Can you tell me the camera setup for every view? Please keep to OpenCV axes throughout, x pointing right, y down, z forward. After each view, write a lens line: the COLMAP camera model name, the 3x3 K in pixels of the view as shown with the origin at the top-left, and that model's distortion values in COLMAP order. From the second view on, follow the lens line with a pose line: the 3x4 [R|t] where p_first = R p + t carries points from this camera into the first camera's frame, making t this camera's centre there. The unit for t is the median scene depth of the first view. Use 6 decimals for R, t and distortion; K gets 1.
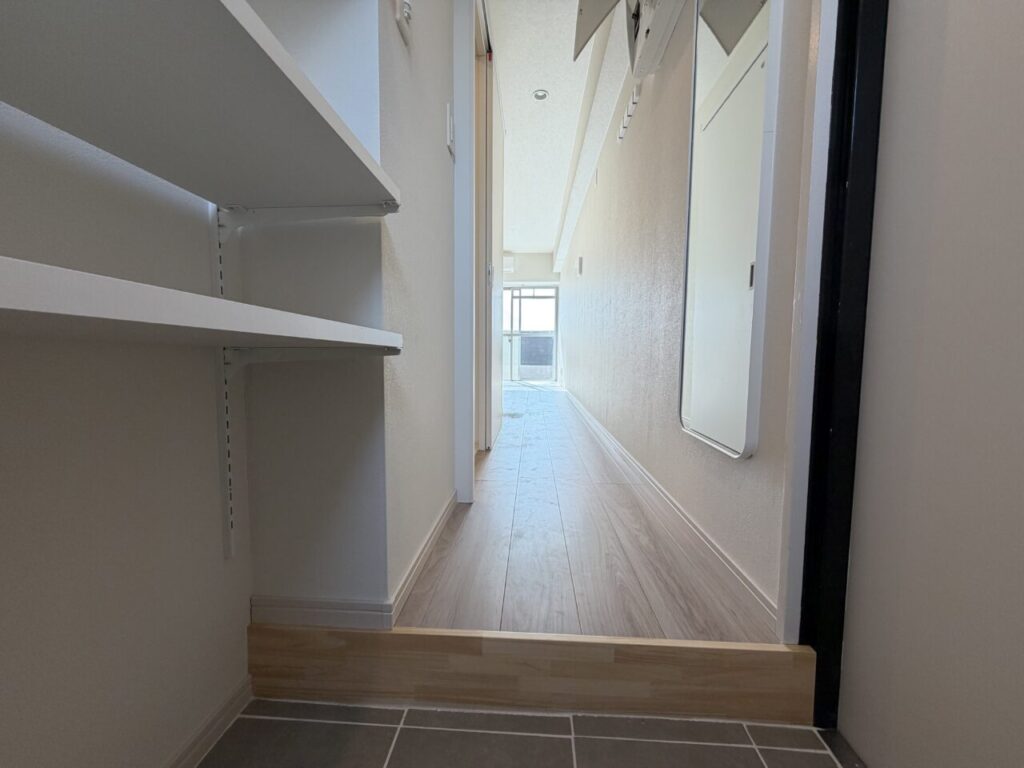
lens RADIAL K [[408.0, 0, 506.1], [0, 408.0, 383.5], [0, 0, 1]] dist [-0.002582, -0.000180]
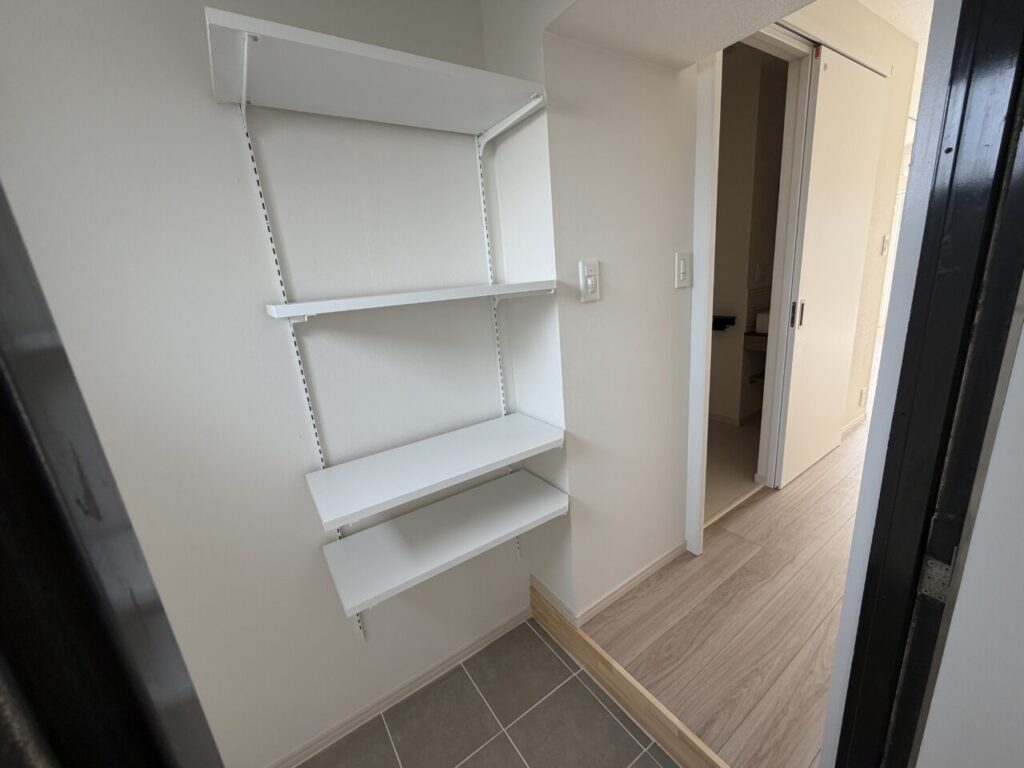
lens RADIAL K [[408.0, 0, 511.9], [0, 408.0, 385.3], [0, 0, 1]] dist [-0.002582, -0.000180]
pose [[0.617972, 0.155437, -0.770682, 0.803198], [0.031128, 0.974655, 0.221536, -0.920514], [0.785584, -0.160893, 0.597471, -0.196224]]
